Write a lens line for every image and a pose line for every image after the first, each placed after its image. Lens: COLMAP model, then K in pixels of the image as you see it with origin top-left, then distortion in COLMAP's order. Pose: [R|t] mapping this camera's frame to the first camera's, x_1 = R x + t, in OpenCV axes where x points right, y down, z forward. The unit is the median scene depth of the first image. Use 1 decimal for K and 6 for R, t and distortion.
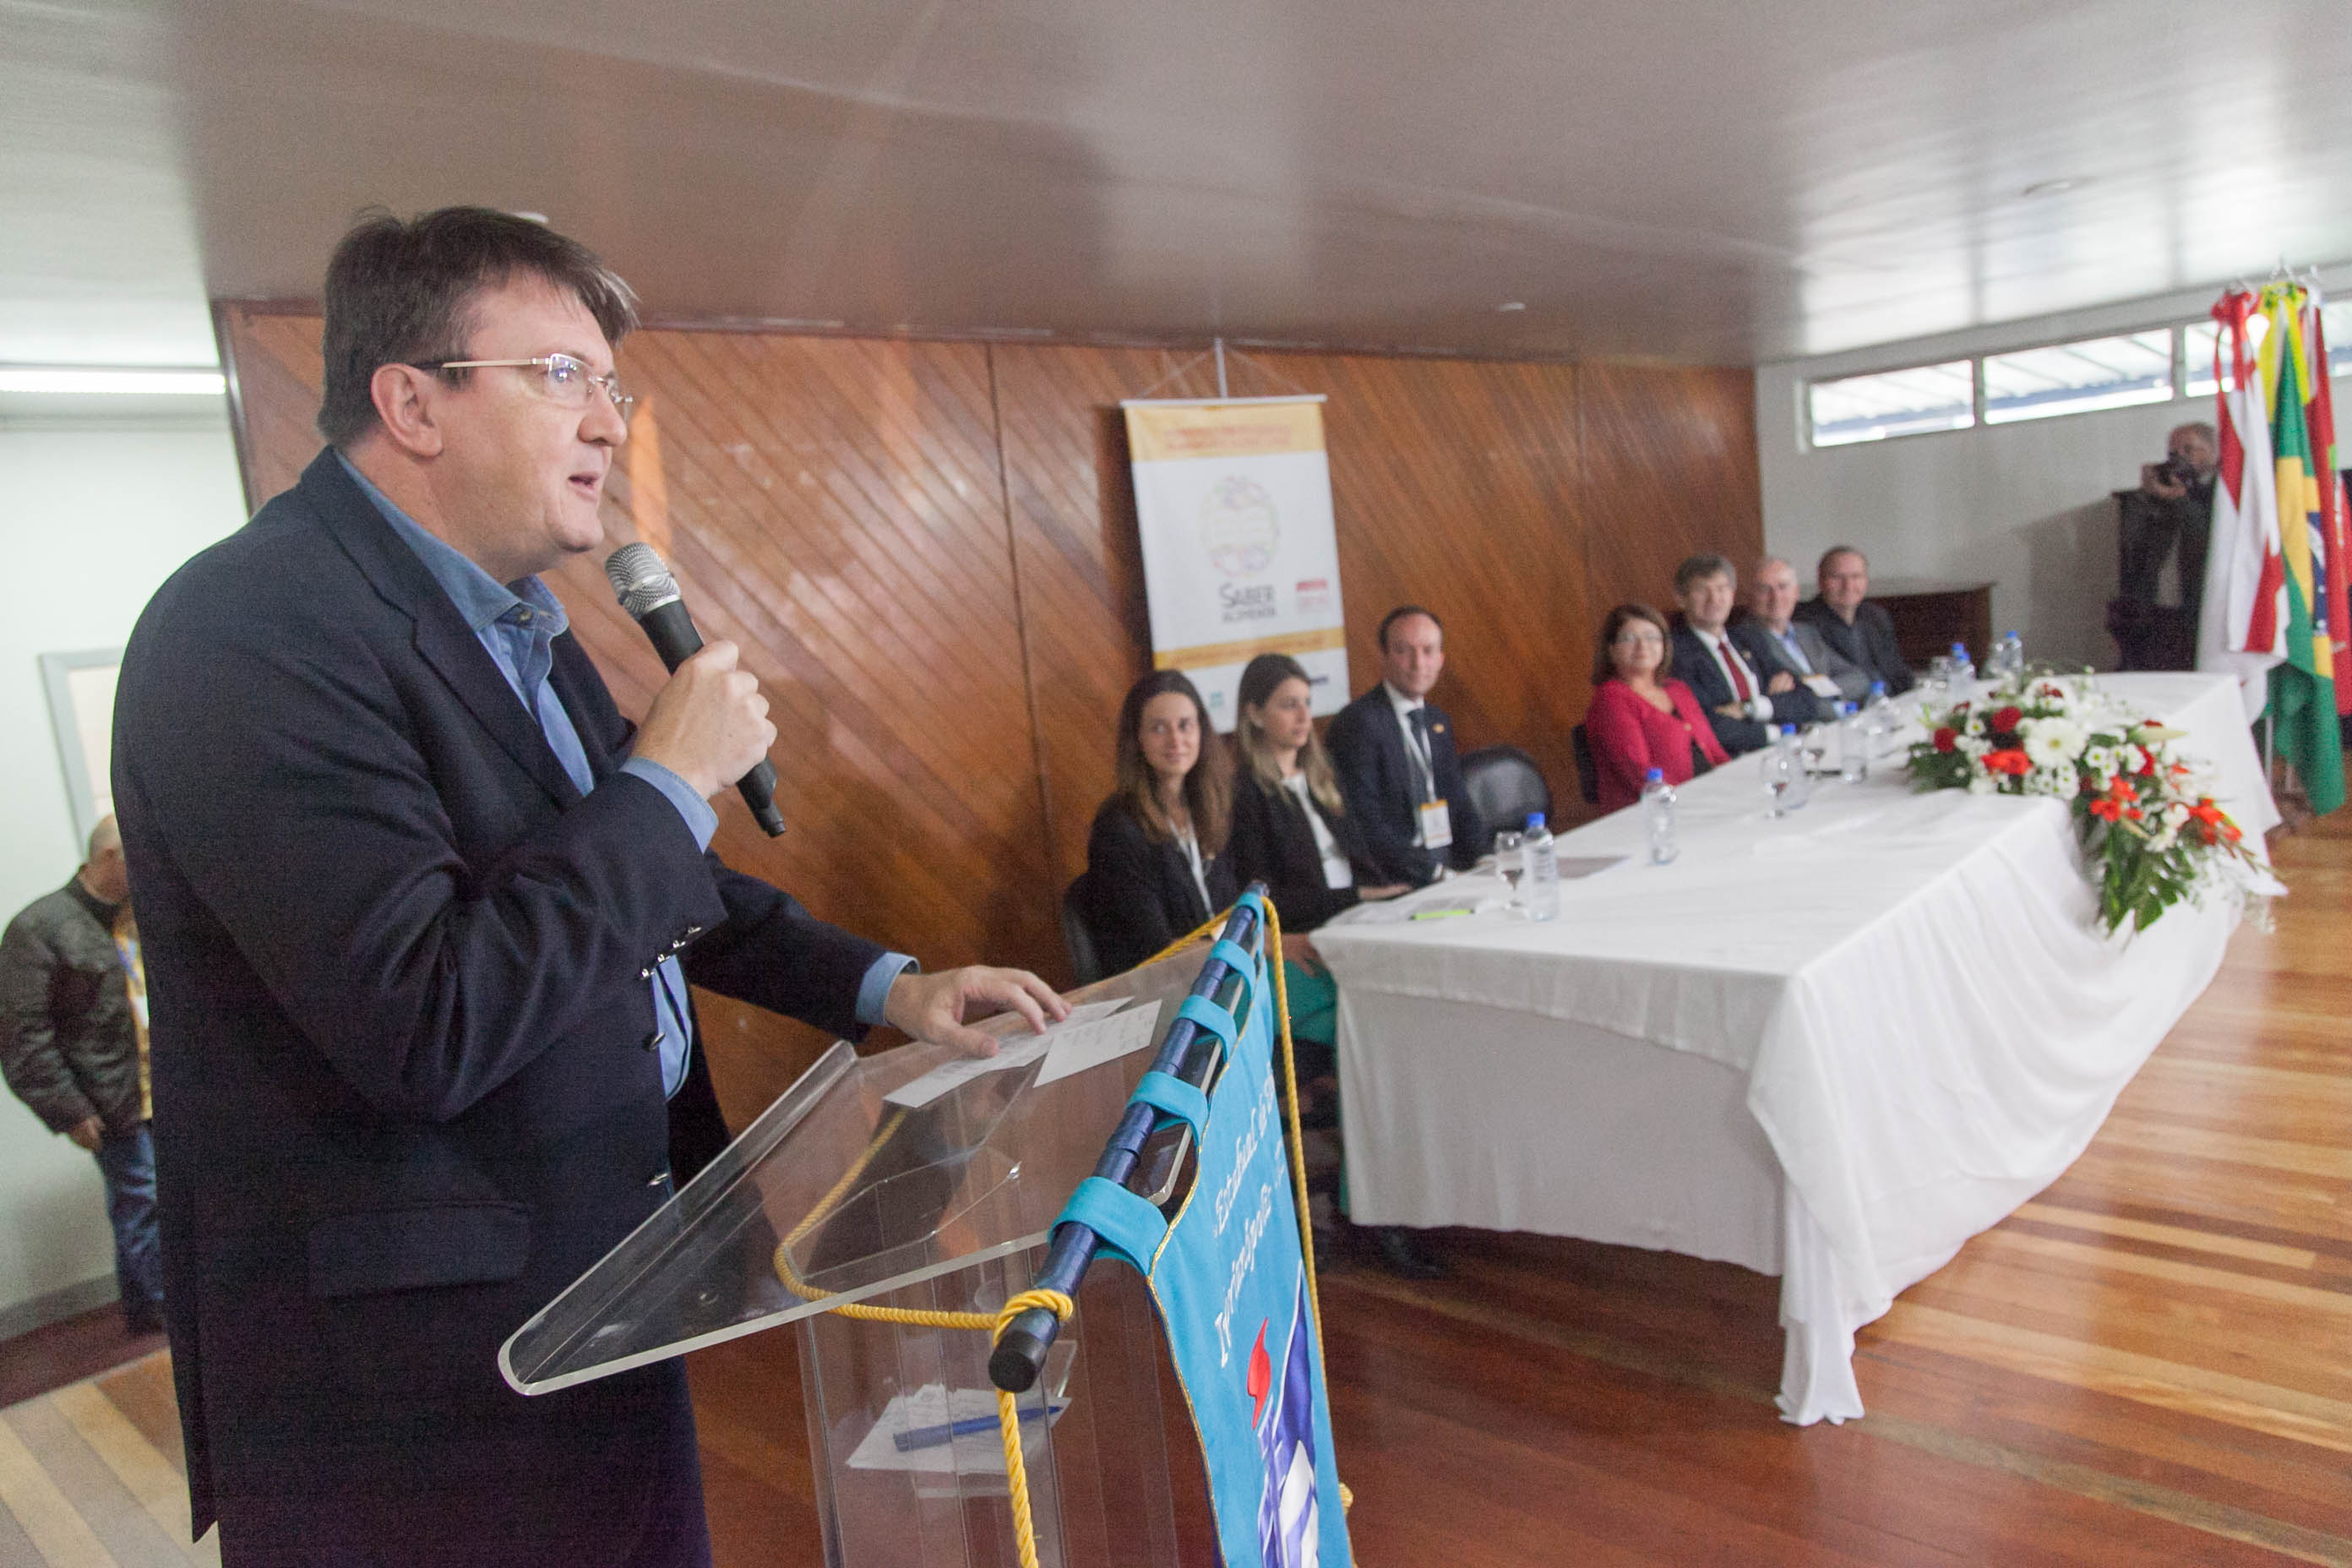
lens RADIAL K [[1519.0, 0, 1177.9], [0, 1519.0, 802.5], [0, 0, 1]] dist [0.000204, 0.000613]
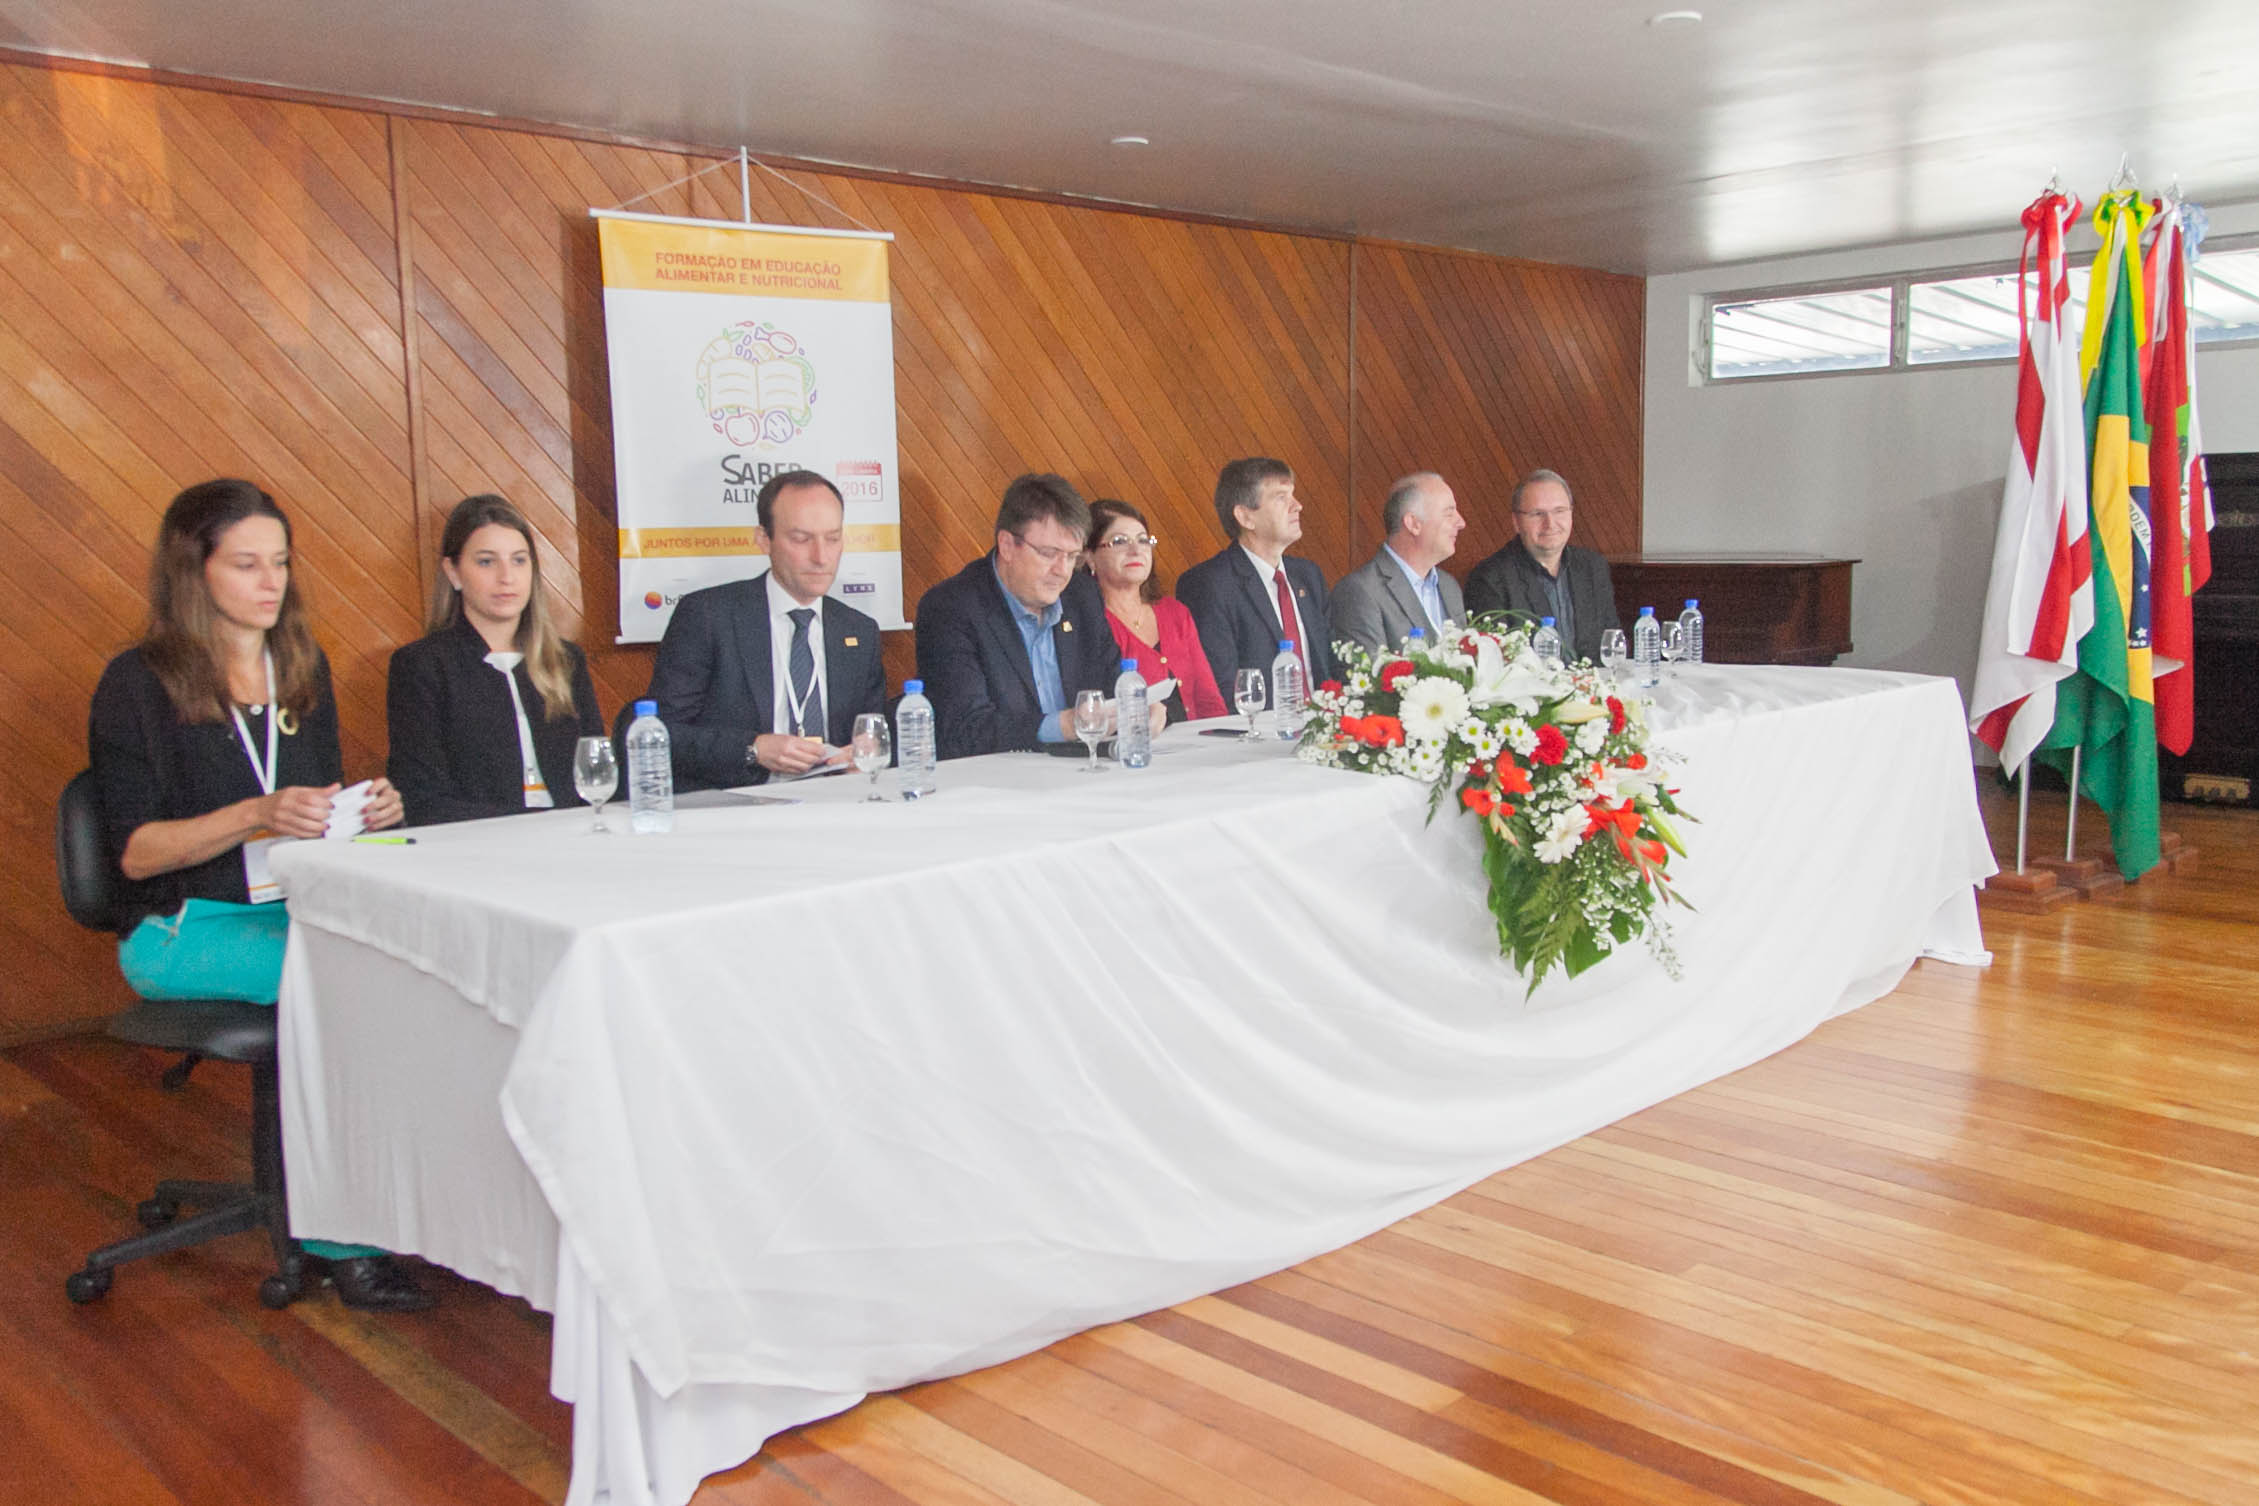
lens RADIAL K [[1814.1, 0, 1147.0], [0, 1814.1, 785.5], [0, 0, 1]] dist [0.011457, 0.003754]
pose [[0.994497, 0.096331, -0.041188, 0.307735], [-0.096369, 0.995345, 0.001072, 0.007549], [0.041100, 0.002903, 0.999151, 0.055110]]
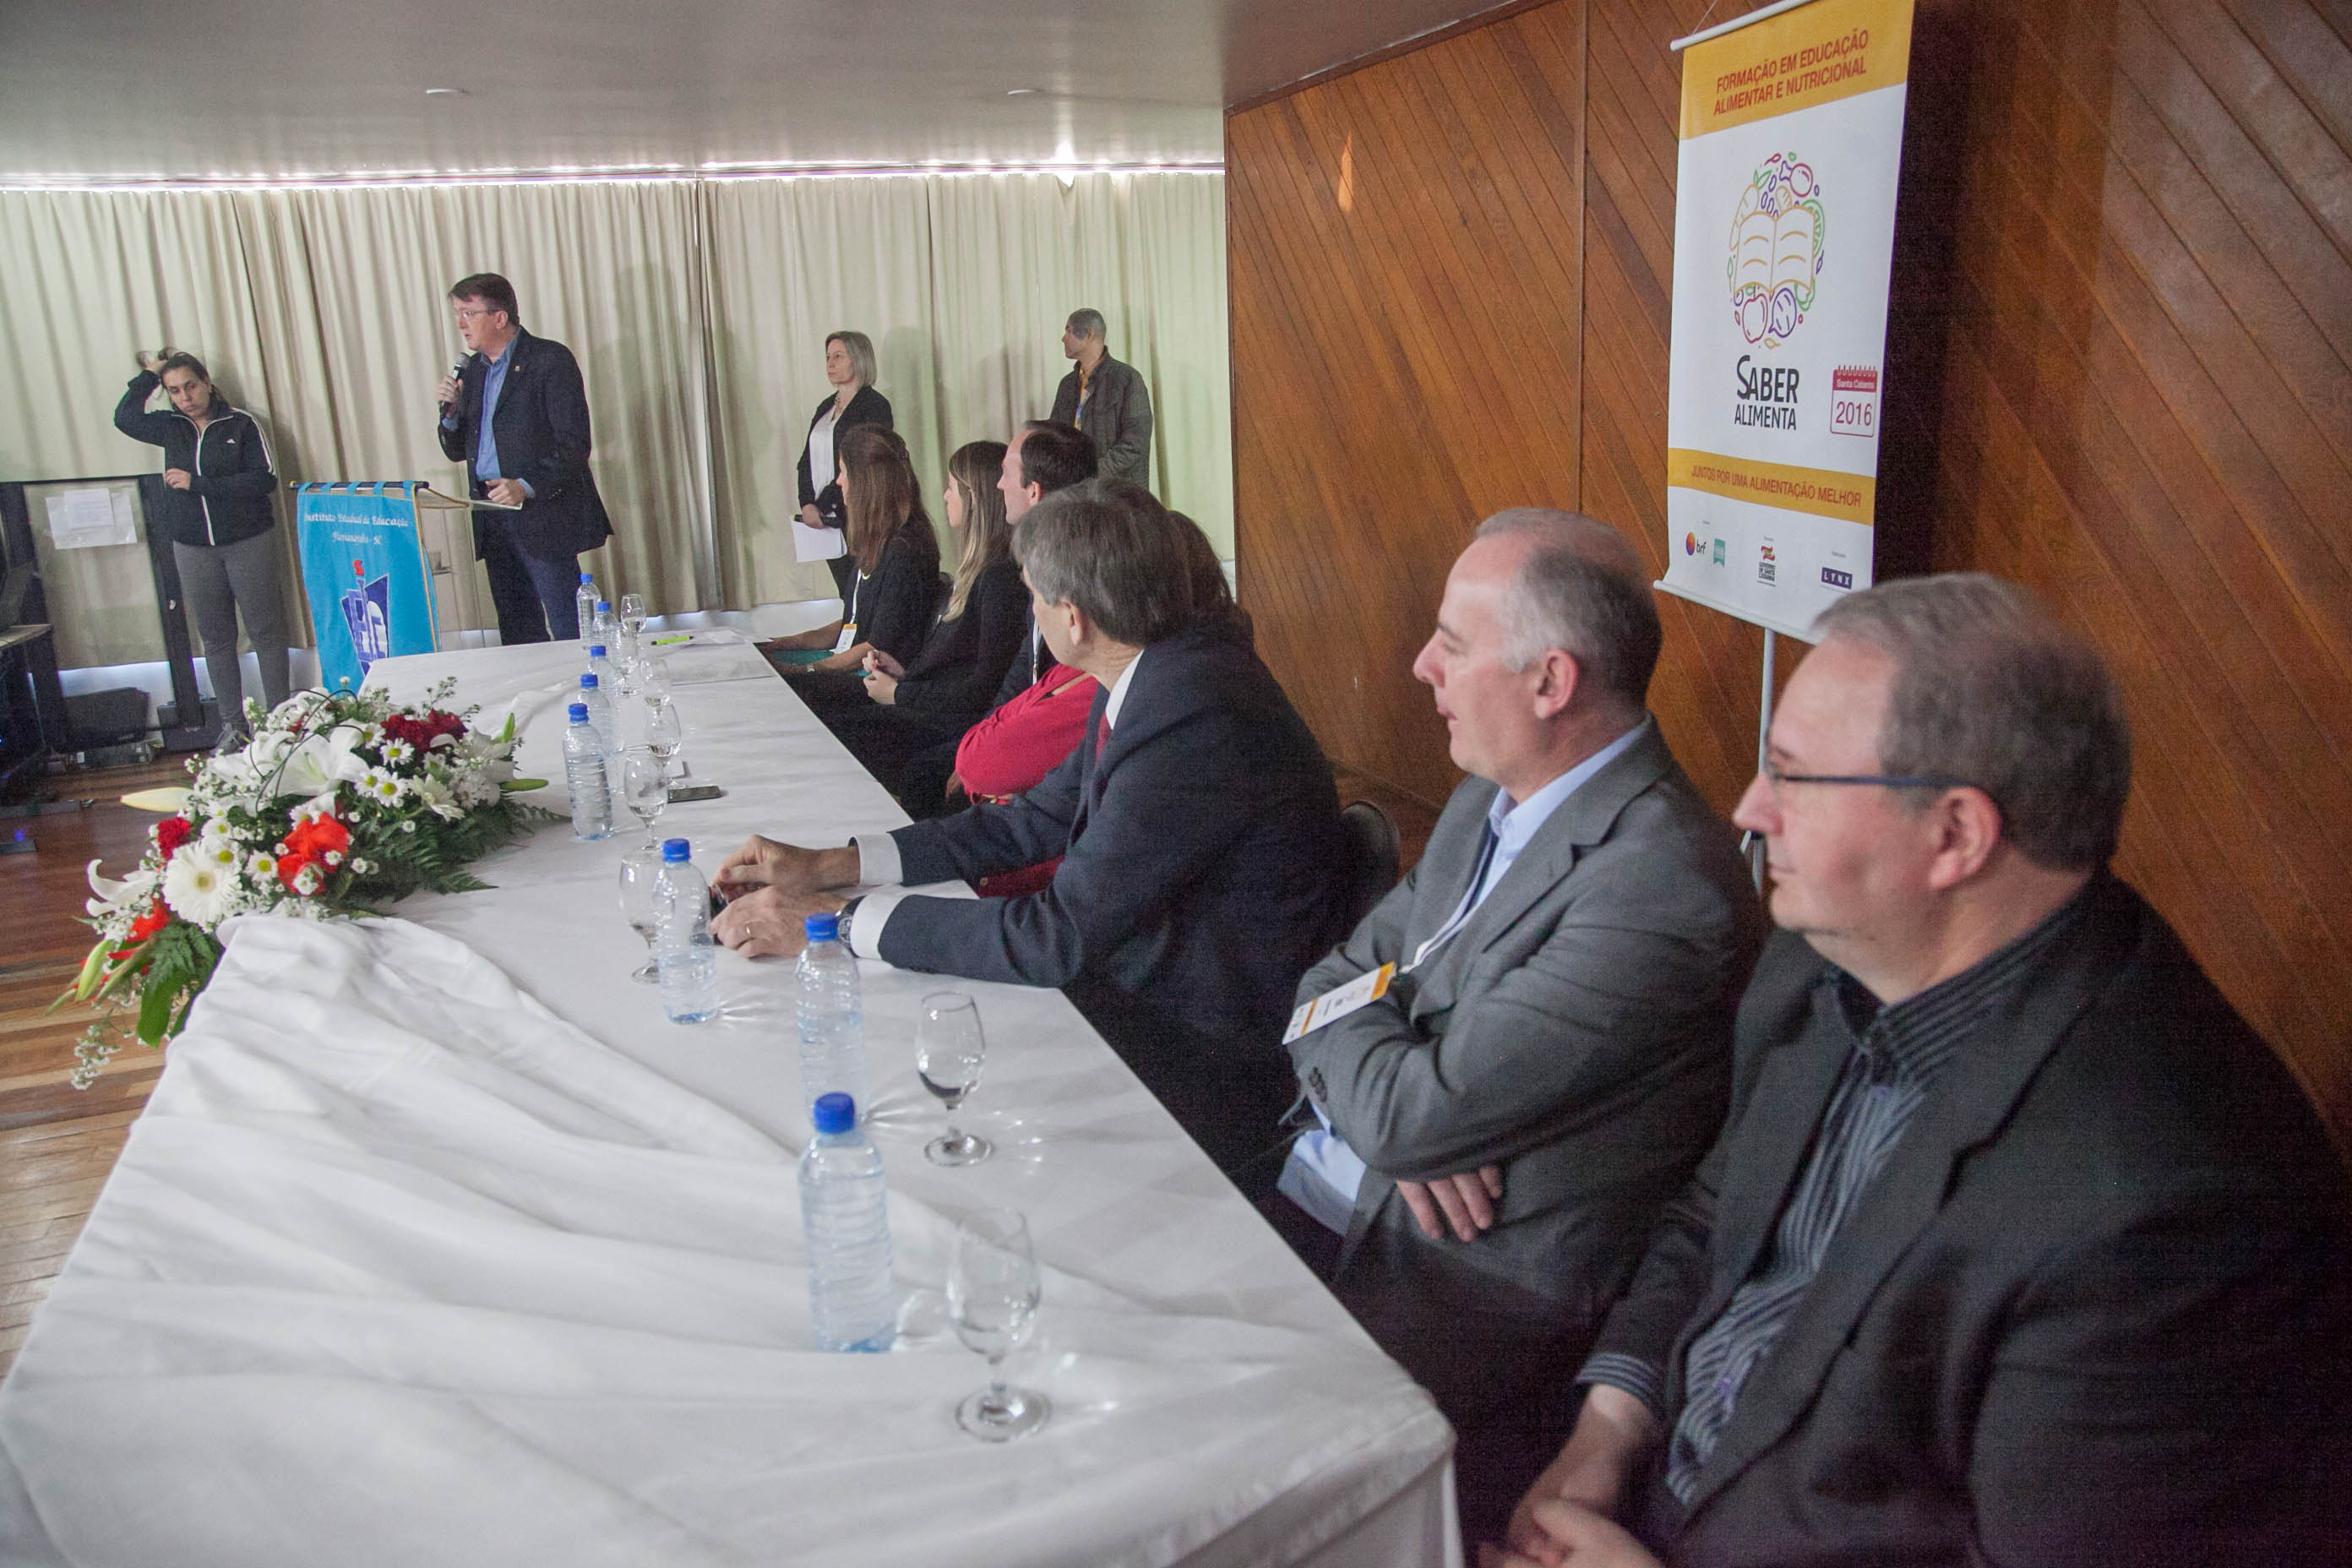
lens RADIAL K [[1641.2, 0, 1176.0], [0, 1641.2, 784.0], [0, 0, 1]] dist [-0.044919, 0.000072]
pose [[-0.460203, 0.349631, -0.816071, 0.677666], [-0.047678, 0.908132, 0.415960, -0.241288], [0.886532, 0.230335, -0.401256, 1.098054]]
